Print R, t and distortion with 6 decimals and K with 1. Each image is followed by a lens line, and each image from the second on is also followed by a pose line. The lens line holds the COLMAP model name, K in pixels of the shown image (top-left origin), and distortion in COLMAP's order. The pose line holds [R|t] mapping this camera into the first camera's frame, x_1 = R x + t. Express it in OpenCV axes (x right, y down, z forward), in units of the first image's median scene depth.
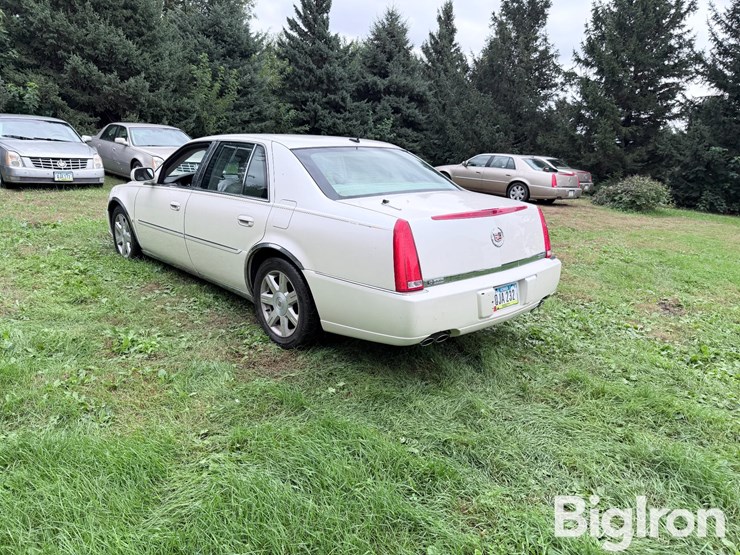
lens RADIAL K [[531.1, 0, 370.0], [0, 531.1, 277.5], [0, 0, 1]] dist [0.039804, -0.054238]
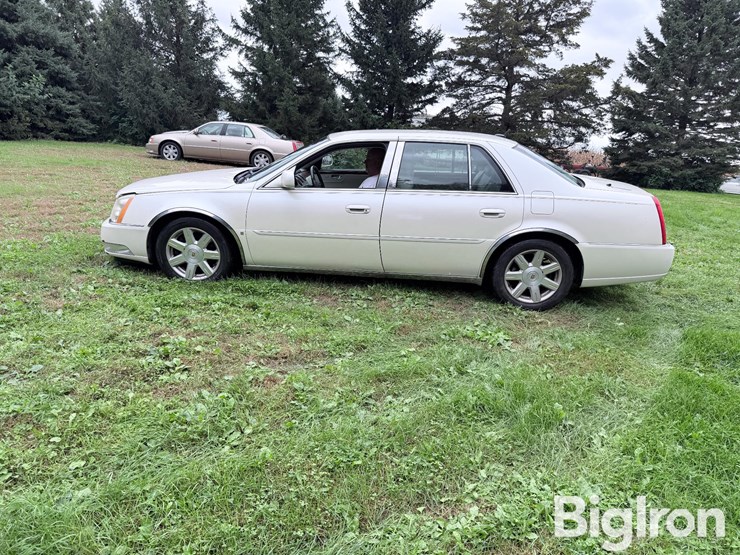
lens RADIAL K [[531.1, 0, 370.0], [0, 531.1, 277.5], [0, 0, 1]] dist [0.039804, -0.054238]
pose [[0.708096, -0.210591, 0.673981, -0.270403], [0.158133, 0.977542, 0.139305, -0.038219], [-0.688181, 0.007937, 0.725495, 0.079181]]
